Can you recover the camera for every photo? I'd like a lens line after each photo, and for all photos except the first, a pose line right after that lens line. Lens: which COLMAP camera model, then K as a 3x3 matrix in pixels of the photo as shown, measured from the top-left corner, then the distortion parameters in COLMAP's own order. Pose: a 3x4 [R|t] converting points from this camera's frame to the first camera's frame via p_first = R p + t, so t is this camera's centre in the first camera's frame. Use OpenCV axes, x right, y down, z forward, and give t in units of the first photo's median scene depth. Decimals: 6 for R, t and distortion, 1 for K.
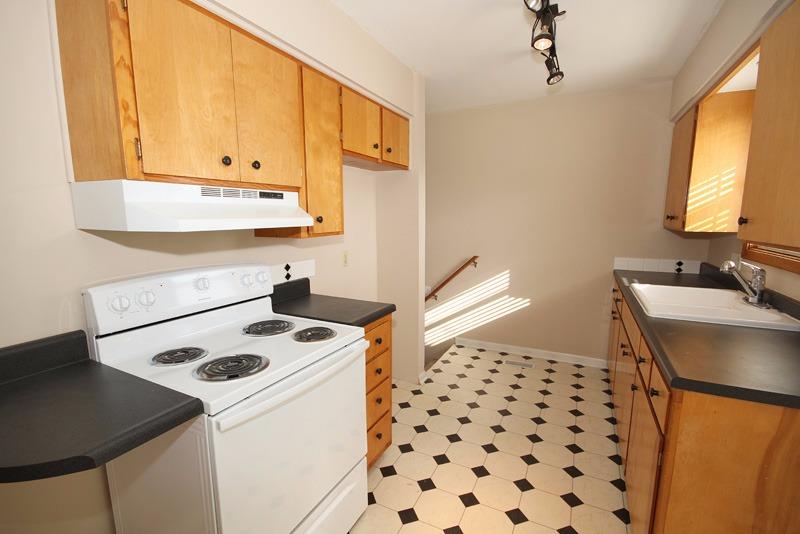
lens RADIAL K [[369.1, 0, 396.0], [0, 369.1, 273.6], [0, 0, 1]] dist [0.002387, -0.007928]
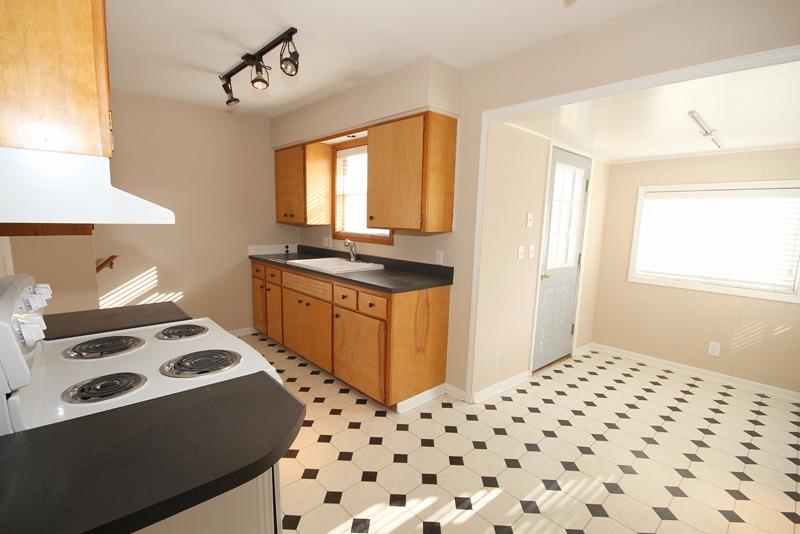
lens RADIAL K [[369.1, 0, 396.0], [0, 369.1, 273.6], [0, 0, 1]] dist [0.002387, -0.007928]
pose [[0.357523, -0.129974, 0.924816, -0.577839], [0.123489, 0.988152, 0.091135, -0.003155], [-0.925704, 0.081622, 0.369337, 0.076353]]
